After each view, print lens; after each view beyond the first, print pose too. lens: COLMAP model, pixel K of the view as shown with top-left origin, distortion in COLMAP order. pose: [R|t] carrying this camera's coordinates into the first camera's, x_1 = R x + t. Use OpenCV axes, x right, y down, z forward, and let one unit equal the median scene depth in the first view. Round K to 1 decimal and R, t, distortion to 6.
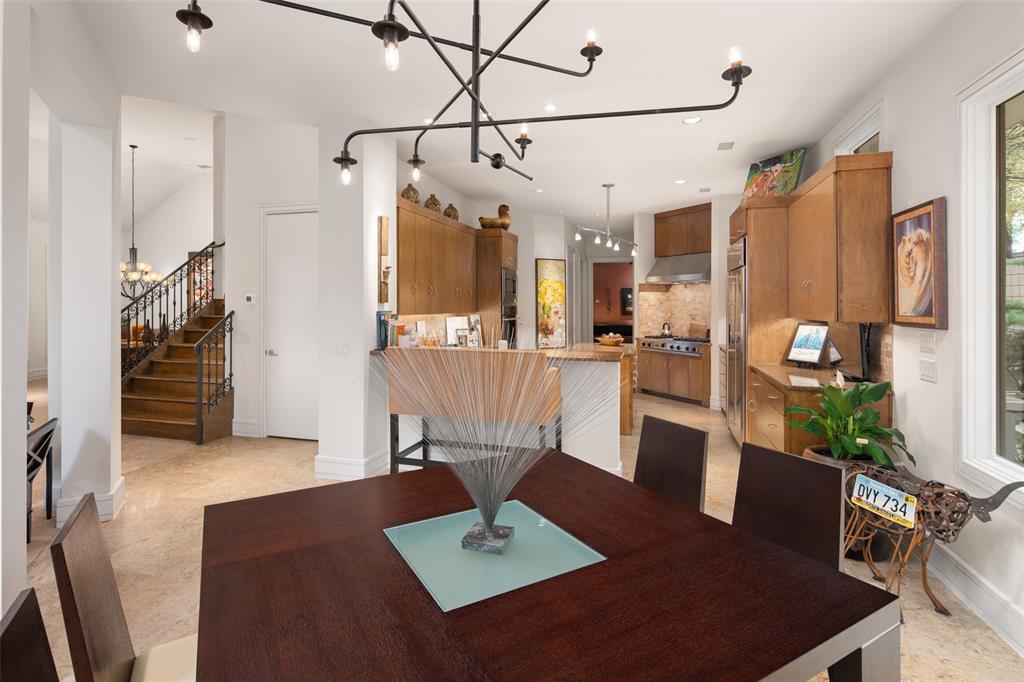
lens RADIAL K [[495.3, 0, 511.9], [0, 495.3, 343.1], [0, 0, 1]] dist [-0.000730, -0.000809]
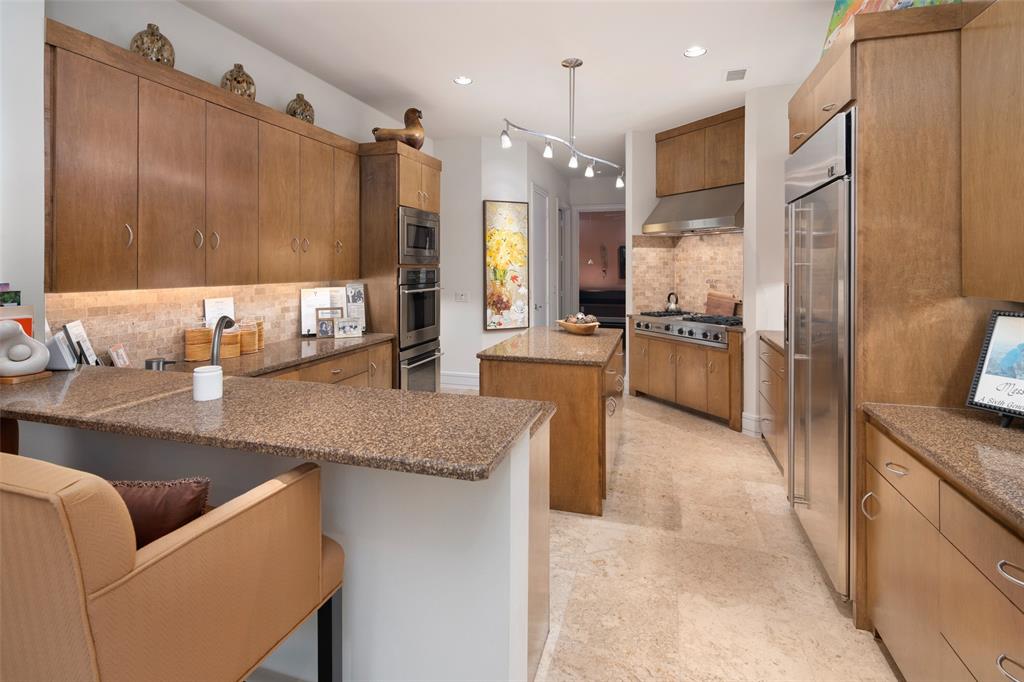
lens RADIAL K [[495.3, 0, 509.4], [0, 495.3, 313.9], [0, 0, 1]] dist [-0.000730, -0.000809]
pose [[0.999736, -0.002179, -0.022868, 0.108129], [0.002595, 0.999831, 0.018197, -0.025895], [0.022824, -0.018251, 0.999573, 0.330110]]
